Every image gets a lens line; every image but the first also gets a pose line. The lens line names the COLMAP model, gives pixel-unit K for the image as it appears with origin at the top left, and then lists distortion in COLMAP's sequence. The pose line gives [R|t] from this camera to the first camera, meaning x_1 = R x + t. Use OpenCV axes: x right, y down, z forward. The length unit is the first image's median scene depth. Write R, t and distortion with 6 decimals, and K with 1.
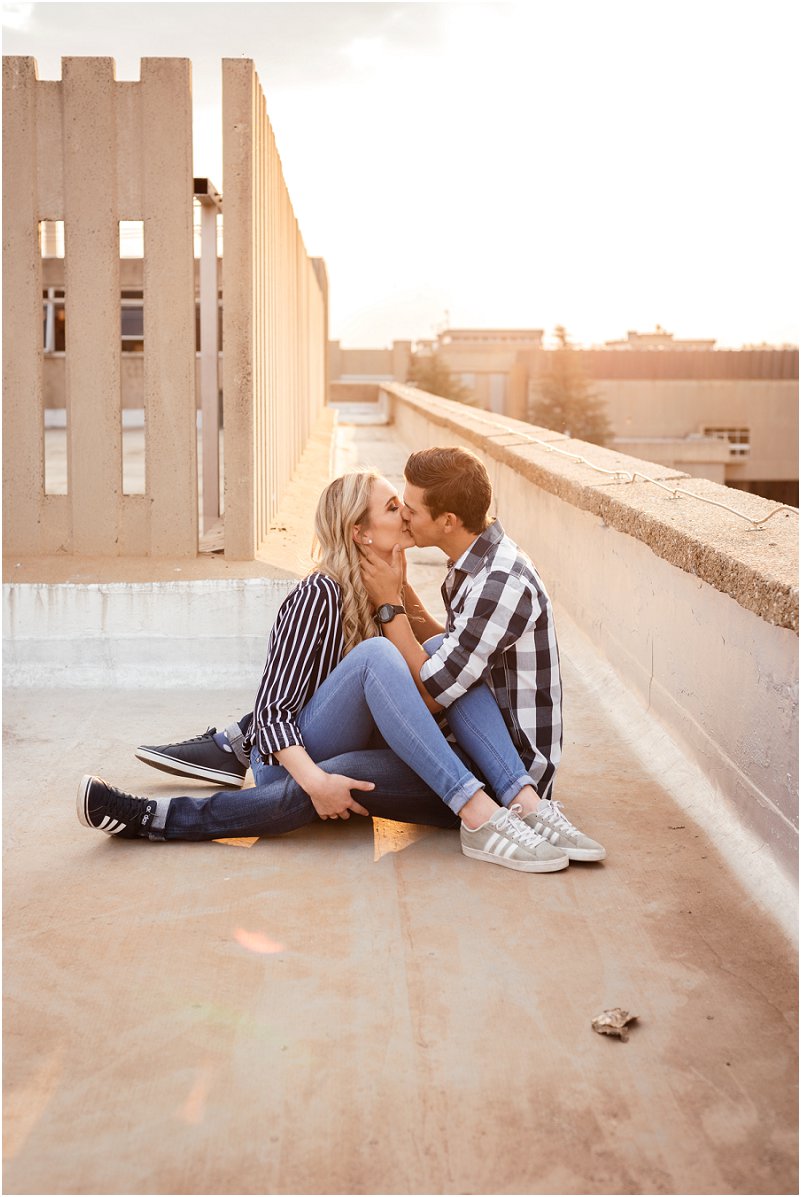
lens RADIAL K [[1754.6, 0, 400.5], [0, 1754.6, 598.5], [0, 0, 1]] dist [0.029413, -0.099959]
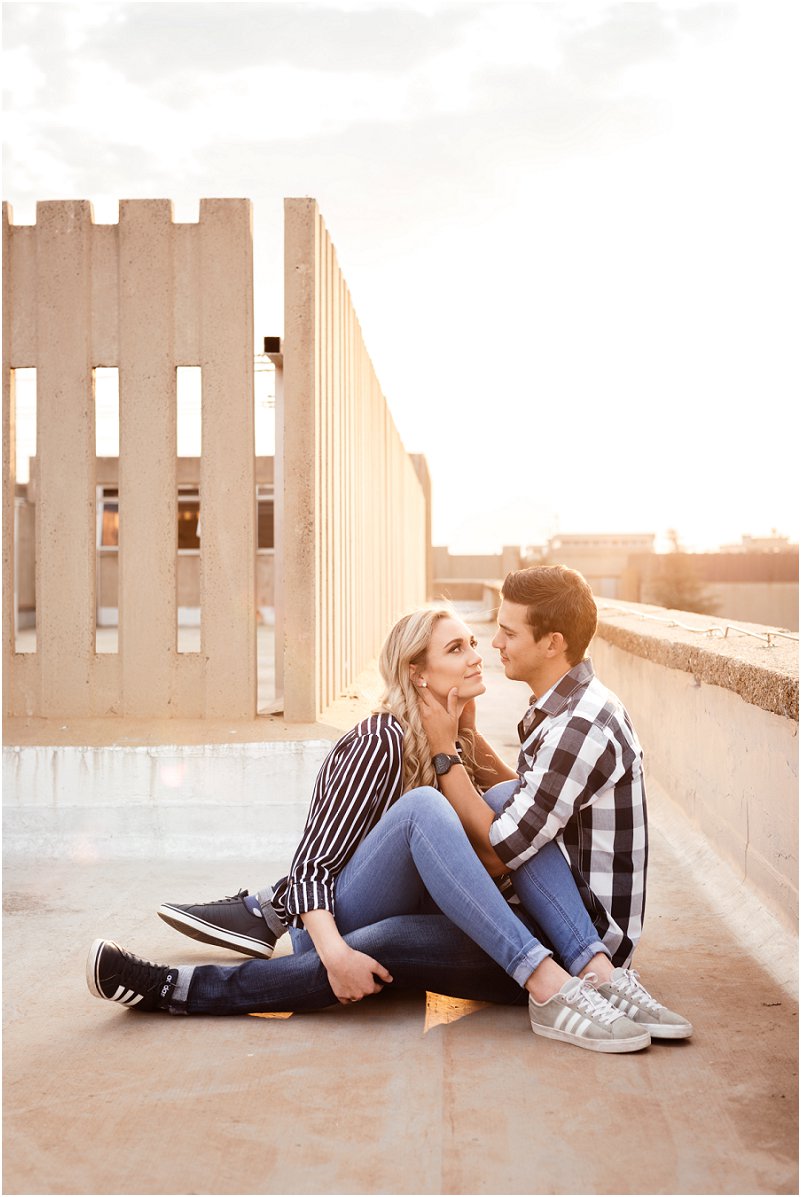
lens RADIAL K [[1786.0, 0, 400.5], [0, 1786.0, 598.5], [0, 0, 1]] dist [0.024299, -0.114435]
pose [[0.998050, -0.007085, -0.062009, 0.021284], [-0.000233, 0.993107, -0.117211, 0.024724], [0.062412, 0.116997, 0.991169, 0.060878]]
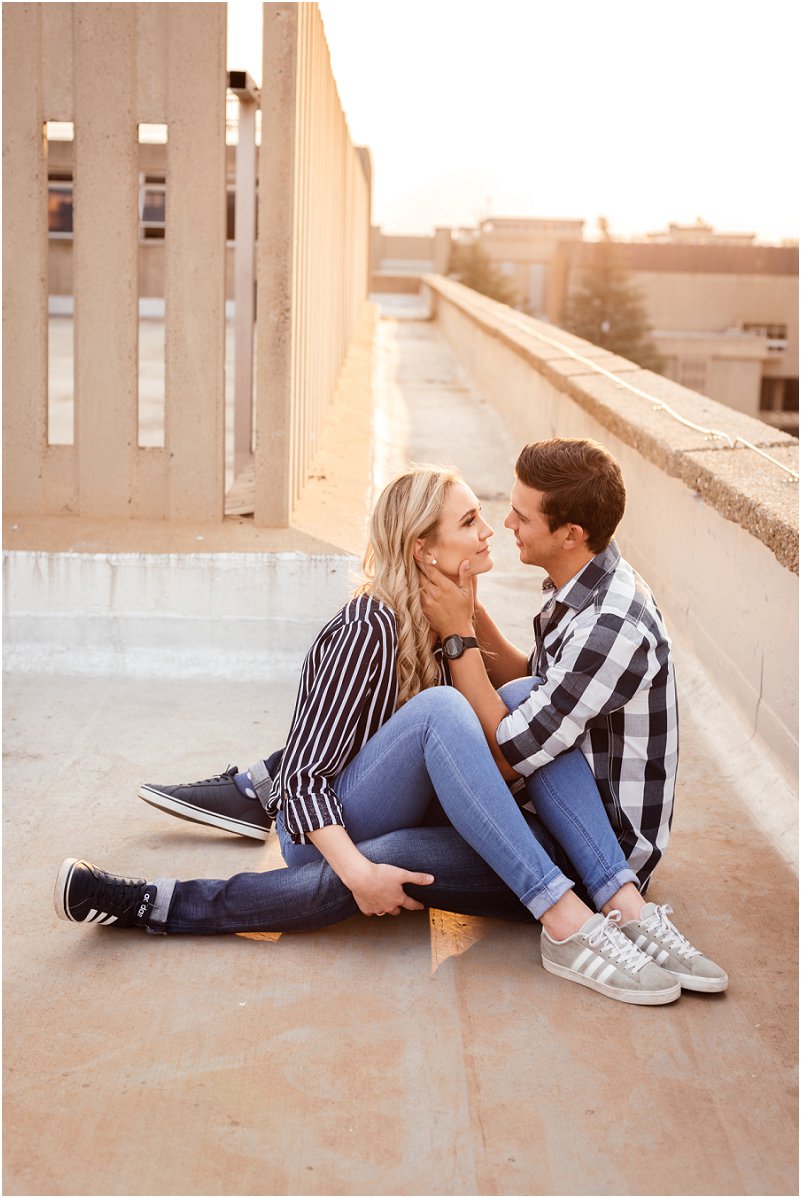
lens RADIAL K [[1719.5, 0, 400.5], [0, 1719.5, 599.0], [0, 0, 1]] dist [0.005653, 0.002550]
pose [[0.999436, 0.028728, -0.017368, -0.013421], [-0.027479, 0.997285, 0.068312, -0.047836], [0.019283, -0.067797, 0.997513, 0.163920]]
